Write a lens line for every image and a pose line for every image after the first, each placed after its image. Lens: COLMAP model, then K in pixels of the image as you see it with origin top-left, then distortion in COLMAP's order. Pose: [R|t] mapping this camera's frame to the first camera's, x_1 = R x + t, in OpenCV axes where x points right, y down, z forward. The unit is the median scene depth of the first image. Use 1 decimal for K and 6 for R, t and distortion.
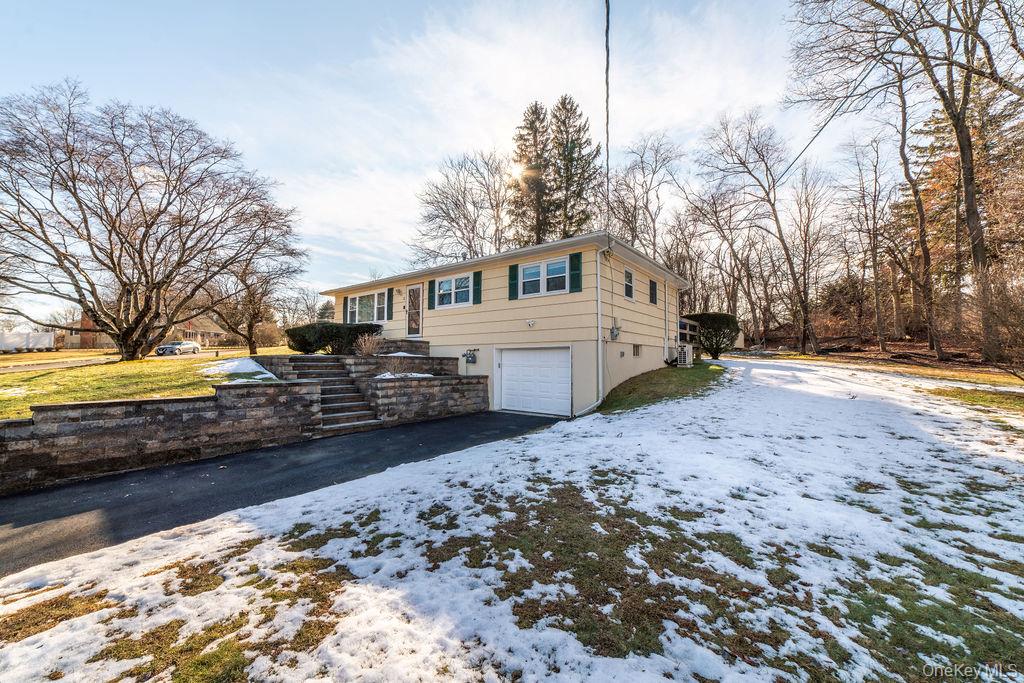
lens RADIAL K [[394.9, 0, 510.1], [0, 394.9, 353.8], [0, 0, 1]] dist [0.010603, 0.000107]
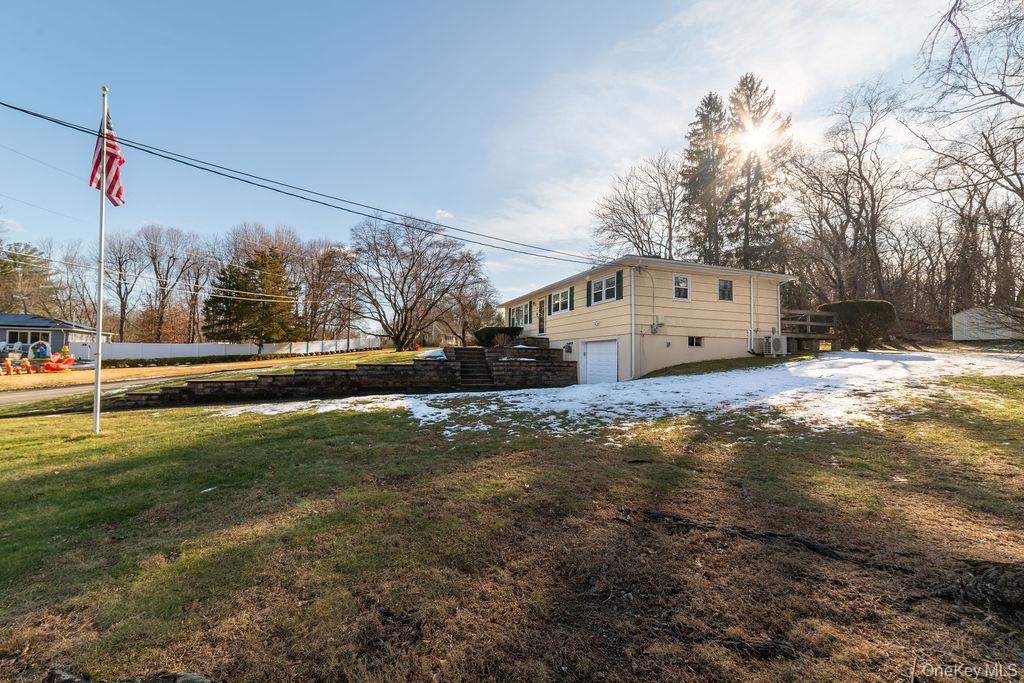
lens RADIAL K [[394.9, 0, 510.1], [0, 394.9, 353.8], [0, 0, 1]] dist [0.010603, 0.000107]
pose [[0.853820, -0.001771, -0.520565, 0.459130], [0.003732, 0.999989, 0.002719, 0.023742], [0.520555, -0.004264, 0.853818, -0.313447]]
